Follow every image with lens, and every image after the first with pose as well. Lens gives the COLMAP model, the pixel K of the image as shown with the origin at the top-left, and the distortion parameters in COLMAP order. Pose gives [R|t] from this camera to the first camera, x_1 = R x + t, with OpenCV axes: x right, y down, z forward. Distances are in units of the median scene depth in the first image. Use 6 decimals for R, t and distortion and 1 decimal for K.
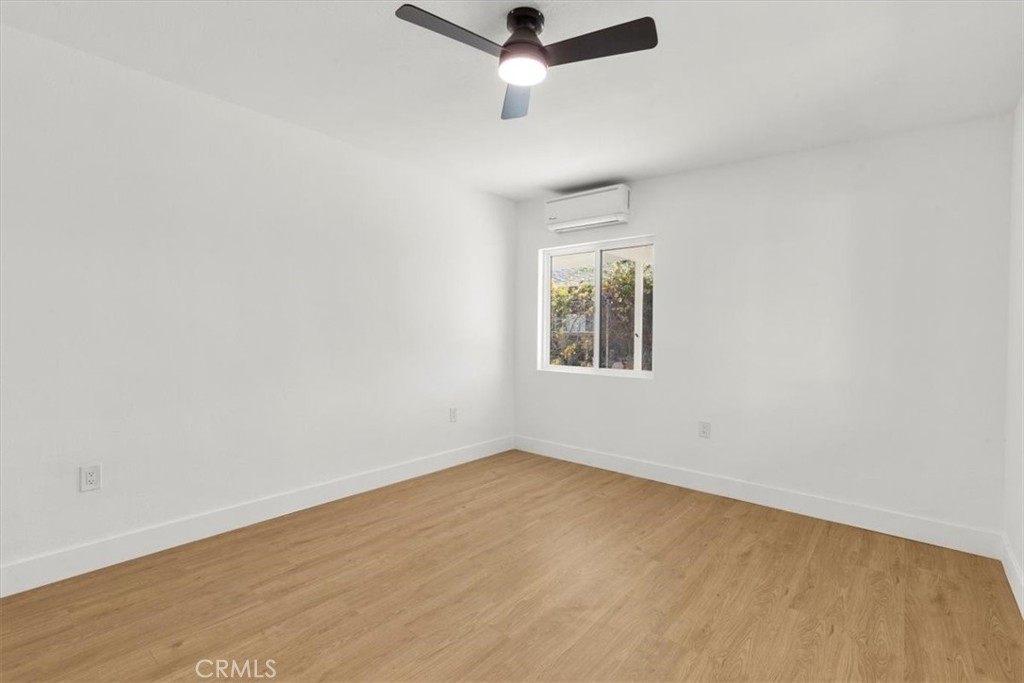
lens RADIAL K [[464.9, 0, 512.3], [0, 464.9, 338.7], [0, 0, 1]] dist [0.008789, 0.000418]
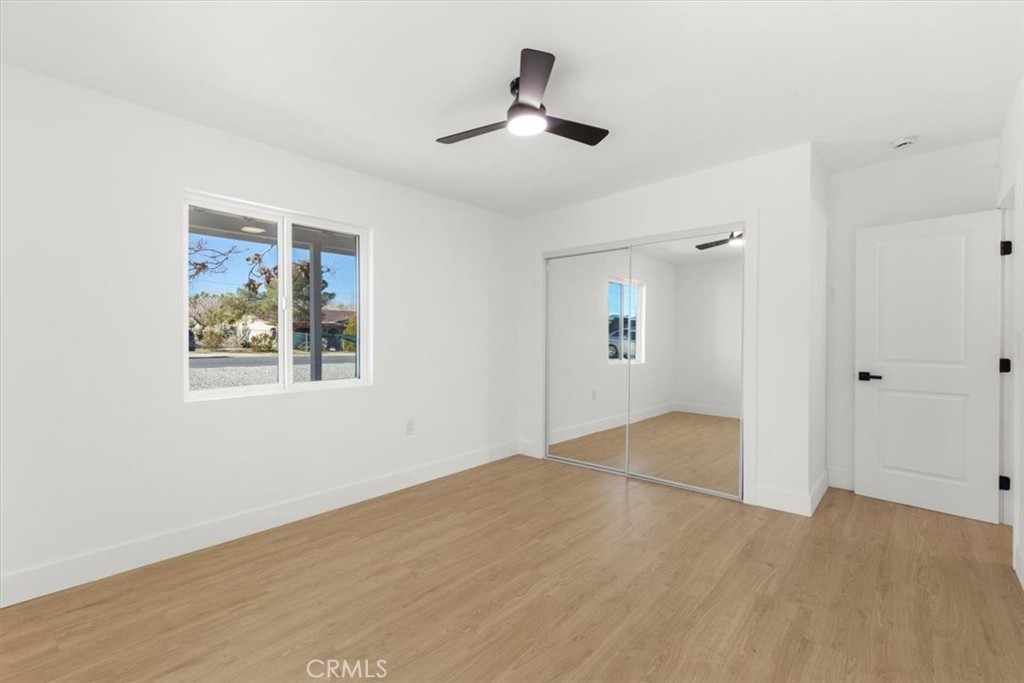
lens RADIAL K [[464.9, 0, 511.2], [0, 464.9, 337.4], [0, 0, 1]] dist [0.008789, 0.000418]
pose [[-0.999815, -0.014334, 0.012812, 0.031663], [-0.014060, 0.999676, 0.021234, -0.028482], [-0.013113, 0.021050, -0.999692, 1.691098]]
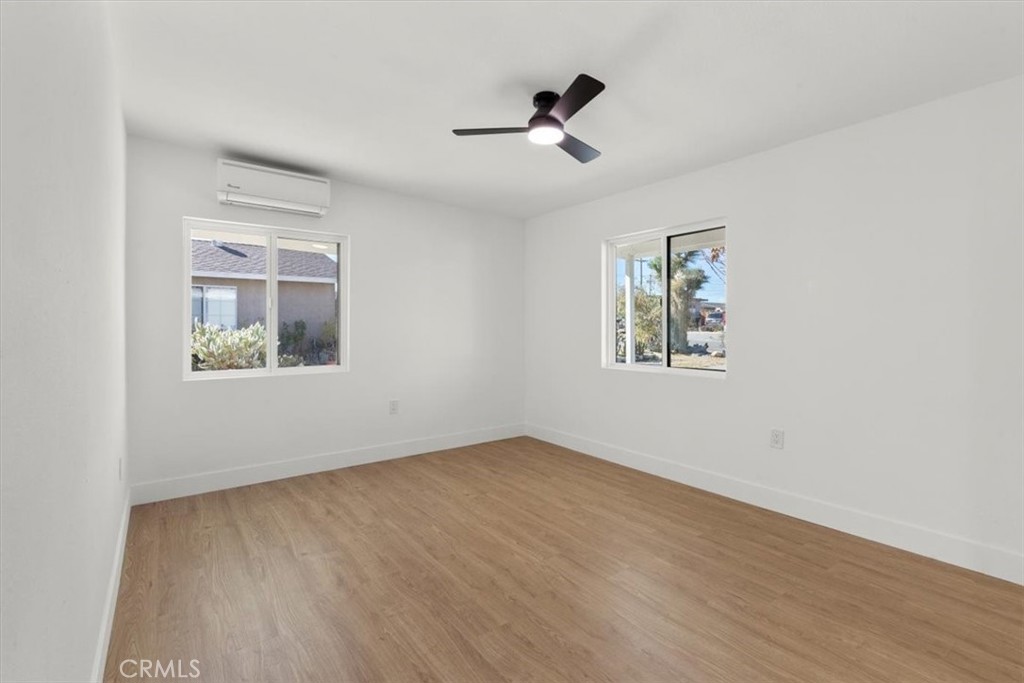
lens RADIAL K [[464.9, 0, 511.1], [0, 464.9, 337.8], [0, 0, 1]] dist [0.008789, 0.000418]
pose [[0.221819, -0.034509, 0.974477, -0.993634], [0.017266, 0.999356, 0.031460, -0.028346], [-0.974935, 0.009847, 0.222272, 0.610410]]
